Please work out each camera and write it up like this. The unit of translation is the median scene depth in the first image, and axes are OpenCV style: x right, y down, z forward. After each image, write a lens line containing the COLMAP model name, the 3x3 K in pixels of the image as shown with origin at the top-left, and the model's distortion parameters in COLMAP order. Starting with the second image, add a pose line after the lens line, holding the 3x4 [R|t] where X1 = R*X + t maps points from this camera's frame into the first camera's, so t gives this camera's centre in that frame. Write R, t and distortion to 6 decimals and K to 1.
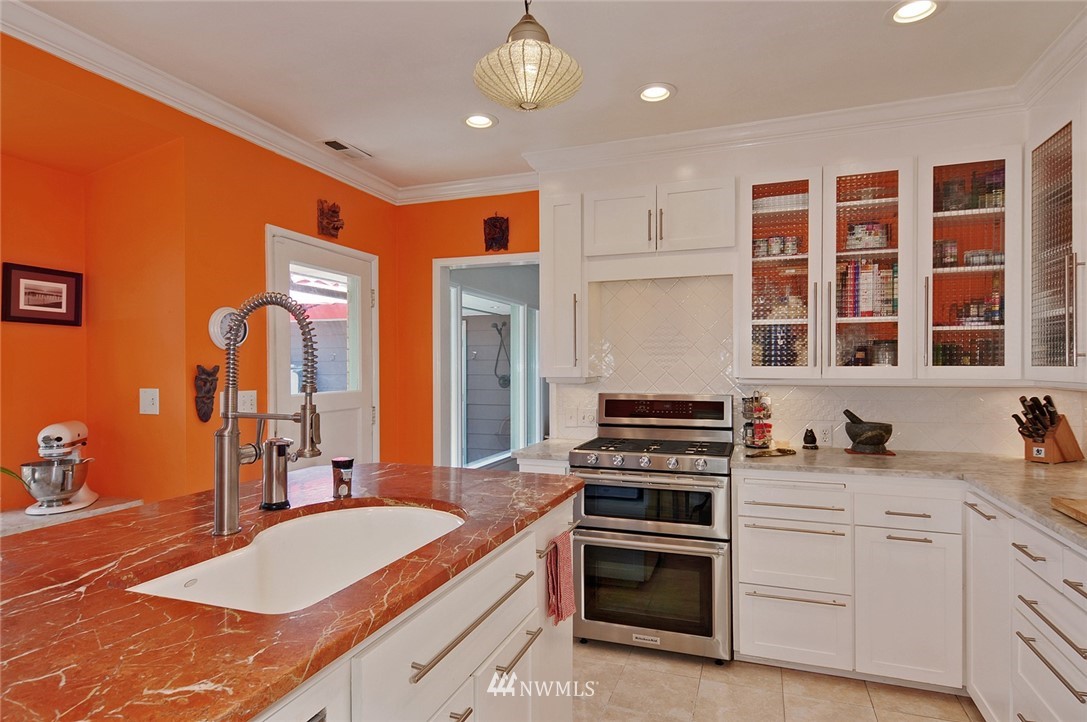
lens RADIAL K [[580.1, 0, 548.0], [0, 580.1, 363.9], [0, 0, 1]] dist [0.018357, 0.000324]
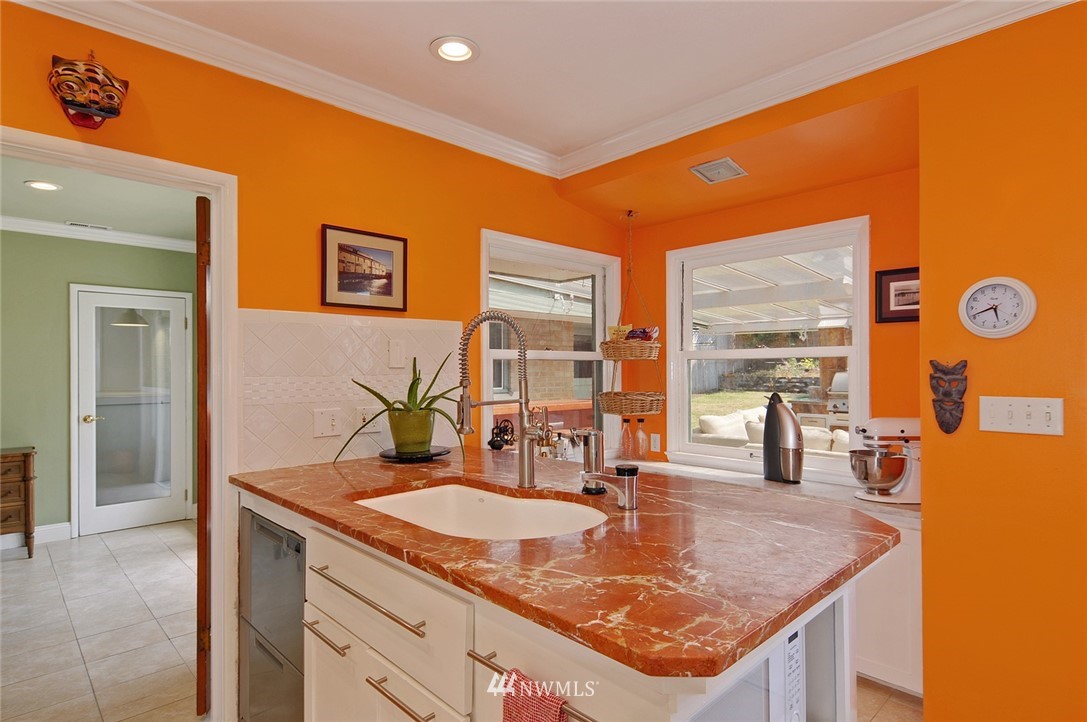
lens RADIAL K [[580.1, 0, 548.2], [0, 580.1, 360.3], [0, 0, 1]] dist [0.018357, 0.000324]
pose [[-0.447073, -0.007893, -0.894462, 0.356859], [0.014488, 0.999766, -0.016064, 0.007848], [0.894380, -0.020141, -0.446854, 0.910381]]
